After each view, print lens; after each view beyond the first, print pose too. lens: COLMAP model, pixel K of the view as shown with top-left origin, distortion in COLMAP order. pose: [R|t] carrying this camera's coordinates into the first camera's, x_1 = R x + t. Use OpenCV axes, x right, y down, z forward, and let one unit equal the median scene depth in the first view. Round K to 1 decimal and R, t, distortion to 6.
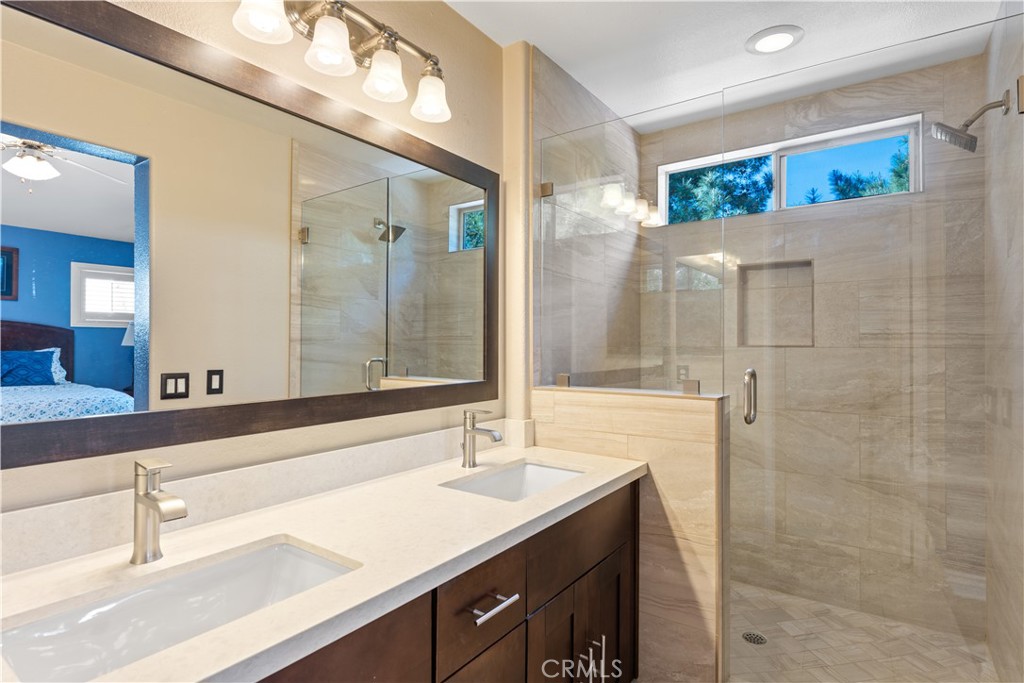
lens RADIAL K [[527.9, 0, 511.5], [0, 527.9, 341.0], [0, 0, 1]] dist [-0.000824, -0.000761]
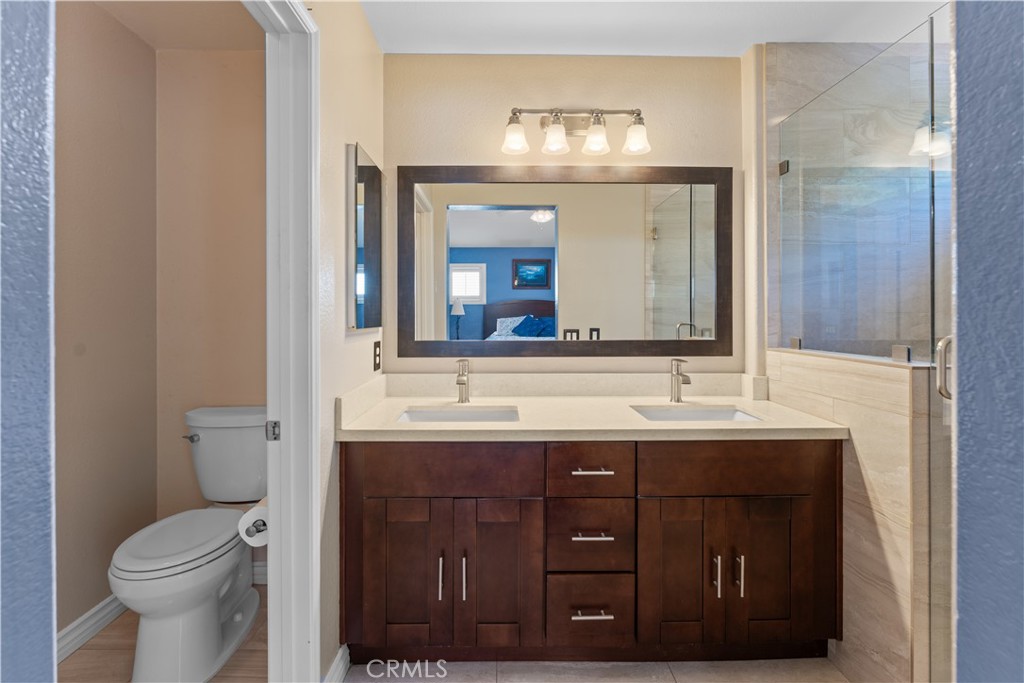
lens RADIAL K [[444.4, 0, 508.7], [0, 444.4, 313.9], [0, 0, 1]] dist [0.005365, 0.000113]
pose [[0.596730, -0.002975, -0.802437, 0.529370], [0.008005, 0.999965, 0.002246, 0.009416], [0.802402, -0.007764, 0.596733, -0.008935]]
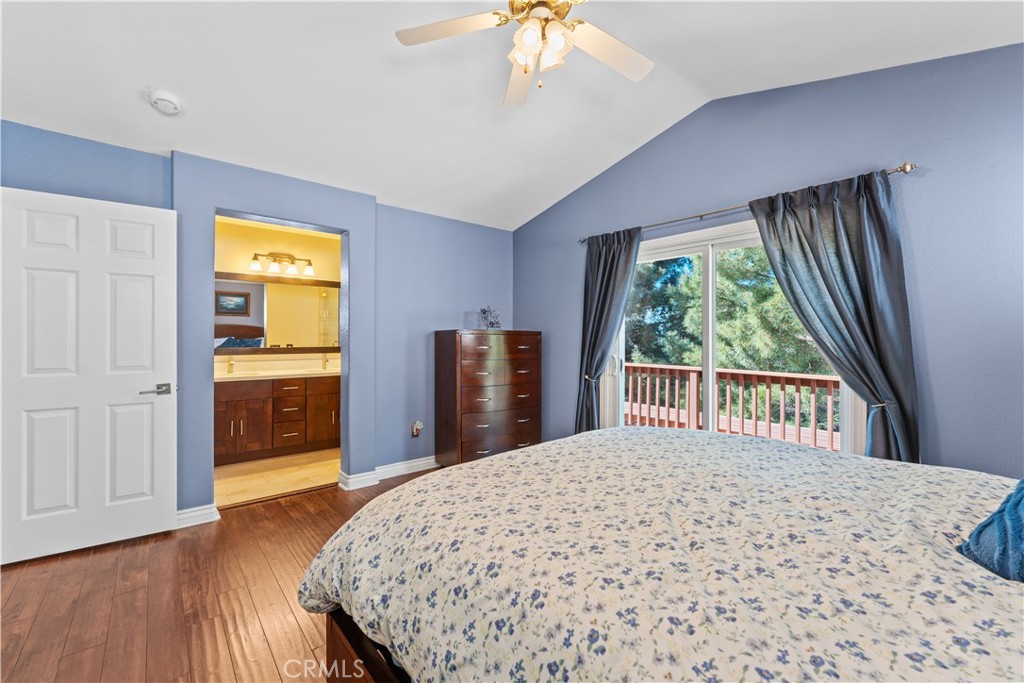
lens RADIAL K [[418.9, 0, 510.8], [0, 418.9, 337.8], [0, 0, 1]] dist [-0.000280, -0.000164]
pose [[0.969564, 0.002511, -0.244824, 1.718323], [-0.000238, 0.999957, 0.009313, -0.003670], [0.244837, -0.008971, 0.969523, -1.350679]]
